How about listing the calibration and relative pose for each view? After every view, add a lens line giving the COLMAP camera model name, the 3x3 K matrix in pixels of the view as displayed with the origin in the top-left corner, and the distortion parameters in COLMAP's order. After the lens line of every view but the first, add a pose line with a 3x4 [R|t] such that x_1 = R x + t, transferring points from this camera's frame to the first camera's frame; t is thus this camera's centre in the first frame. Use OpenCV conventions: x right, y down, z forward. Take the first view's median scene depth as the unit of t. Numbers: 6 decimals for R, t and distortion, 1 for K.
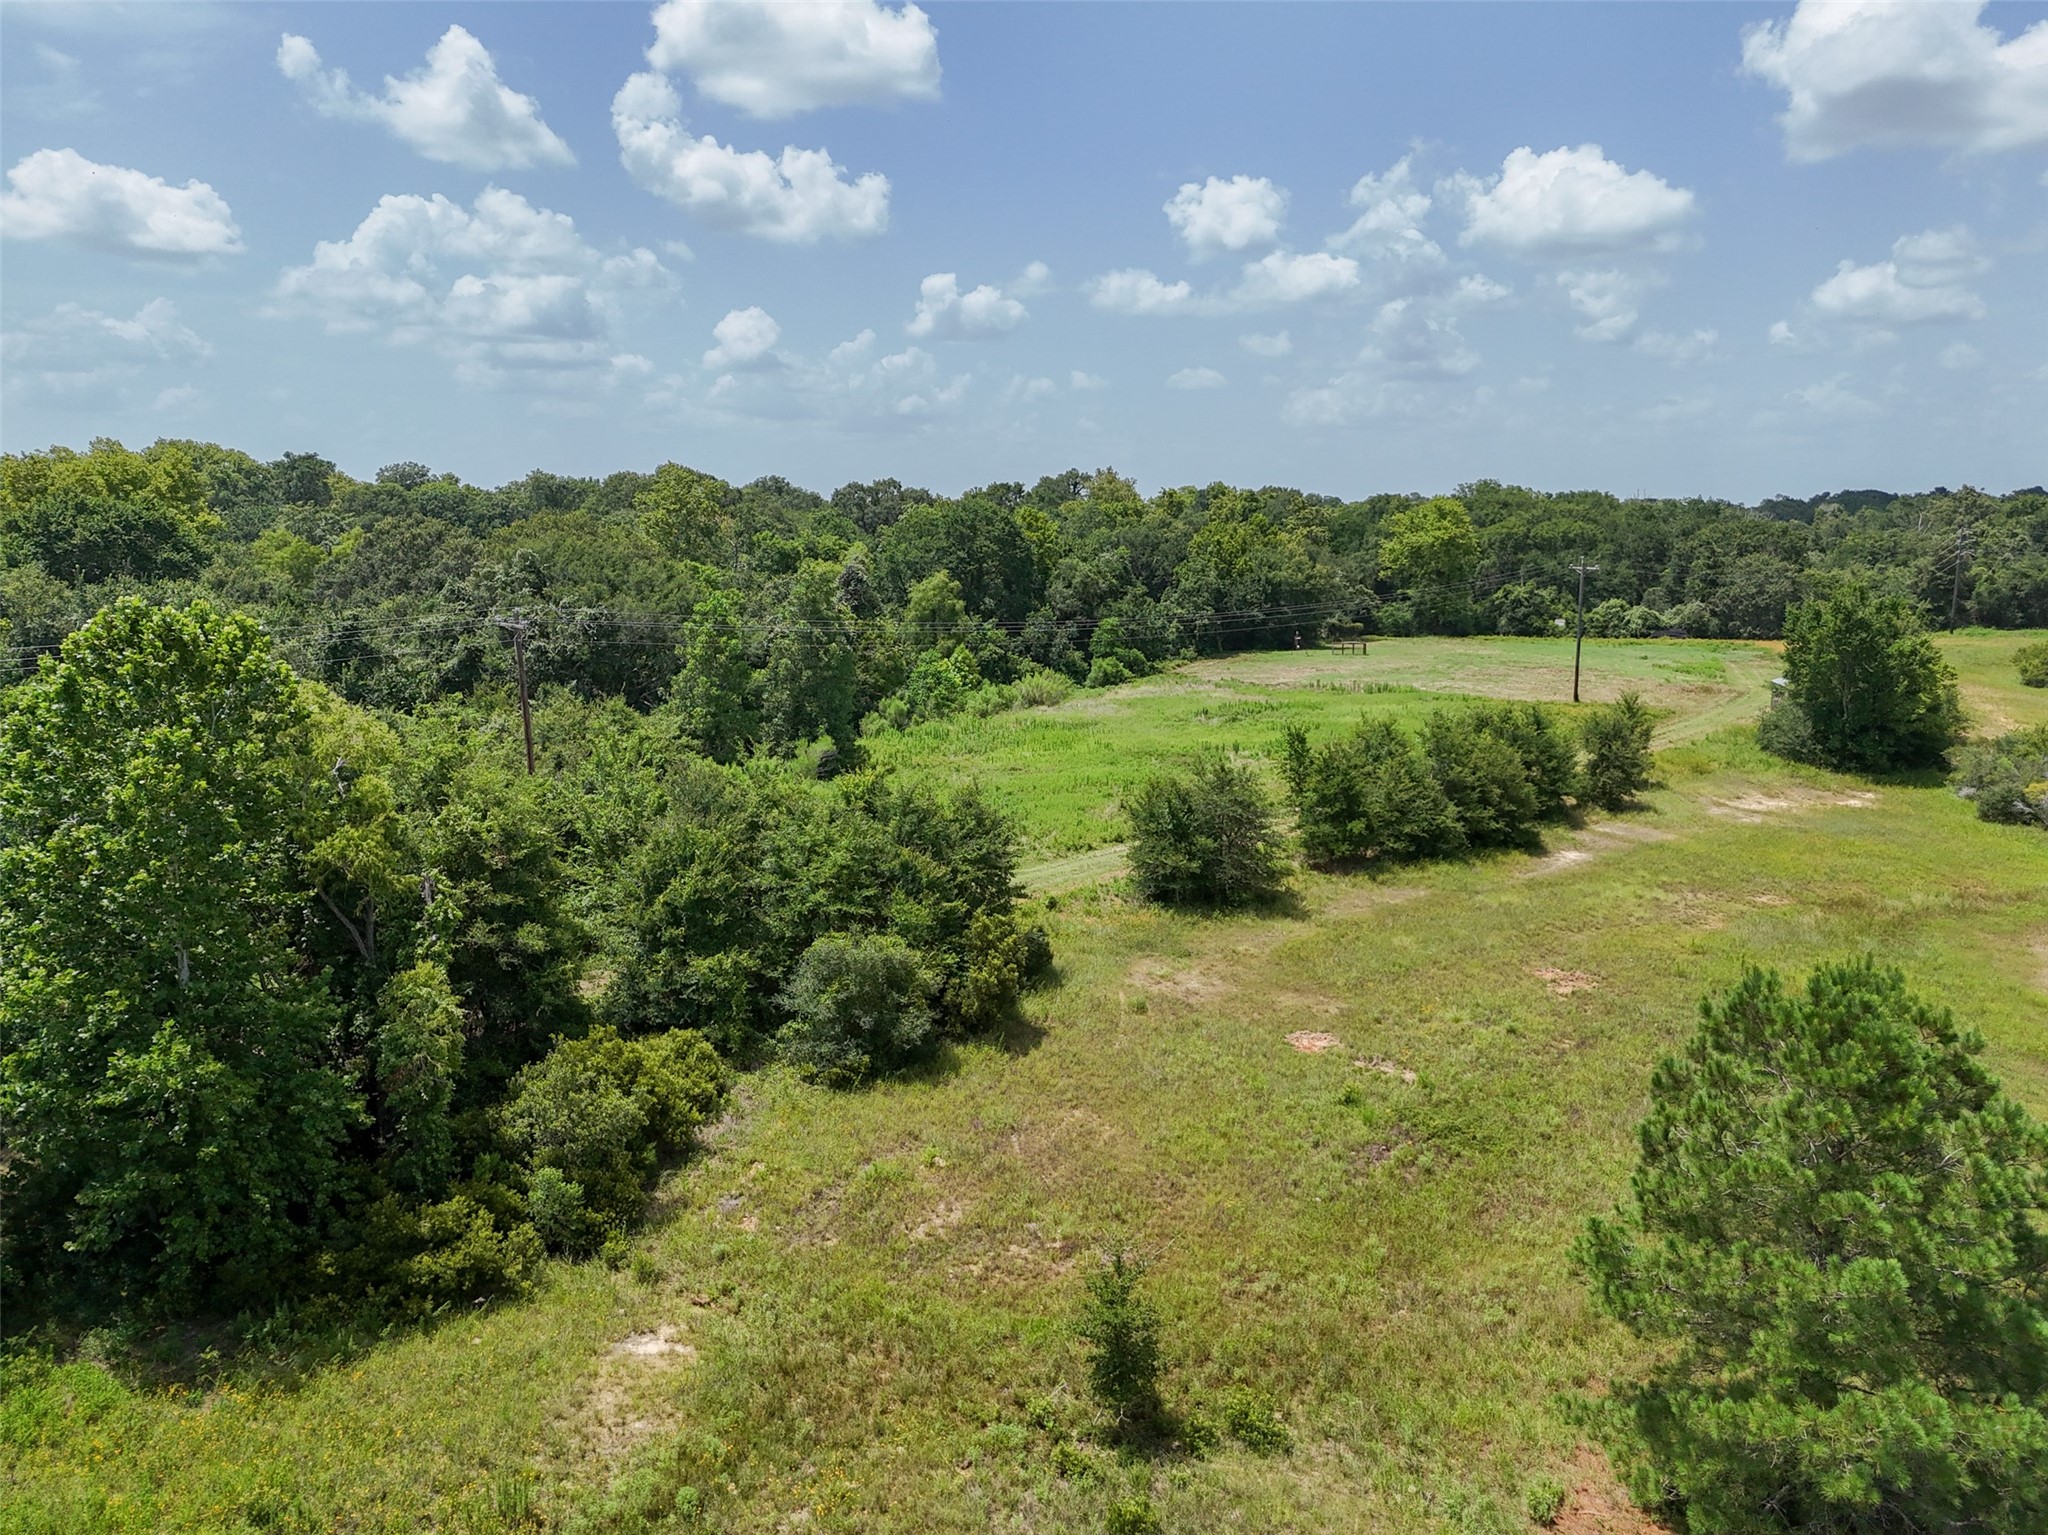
lens RADIAL K [[1506.2, 0, 1029.5], [0, 1506.2, 774.2], [0, 0, 1]] dist [0.068119, -0.058936]
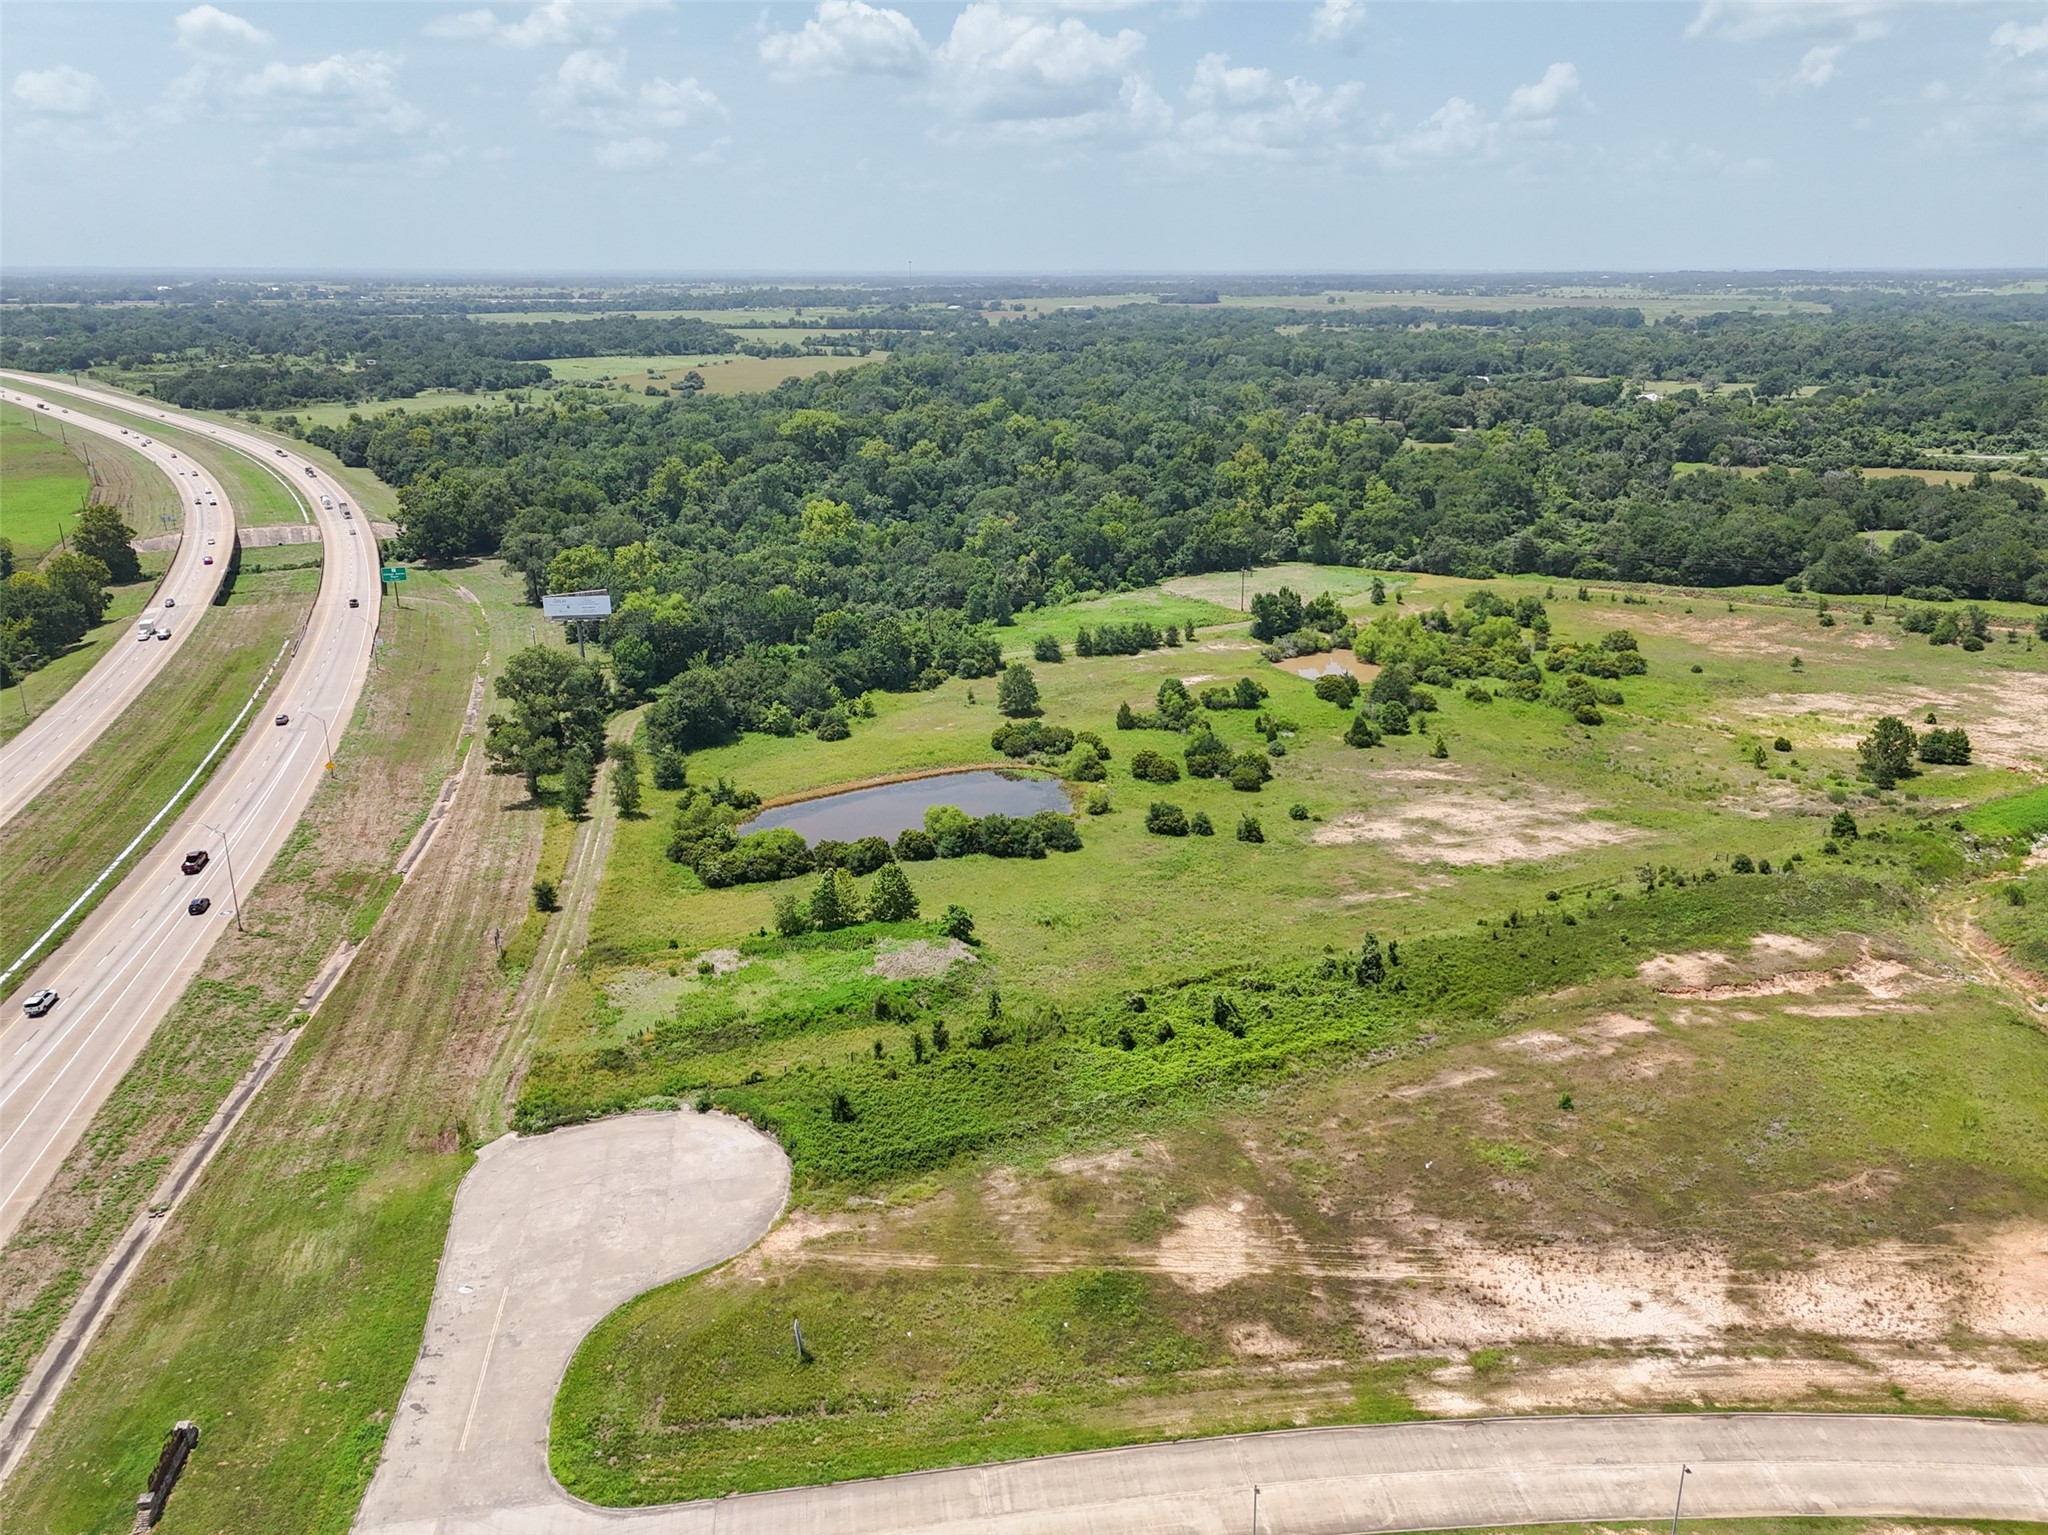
lens RADIAL K [[1506.2, 0, 1029.5], [0, 1506.2, 774.2], [0, 0, 1]] dist [0.068119, -0.058936]
pose [[0.953685, 0.093602, -0.285874, 1.242988], [-0.048559, 0.985795, 0.160780, -0.283899], [0.296863, -0.139451, 0.944683, -3.158475]]
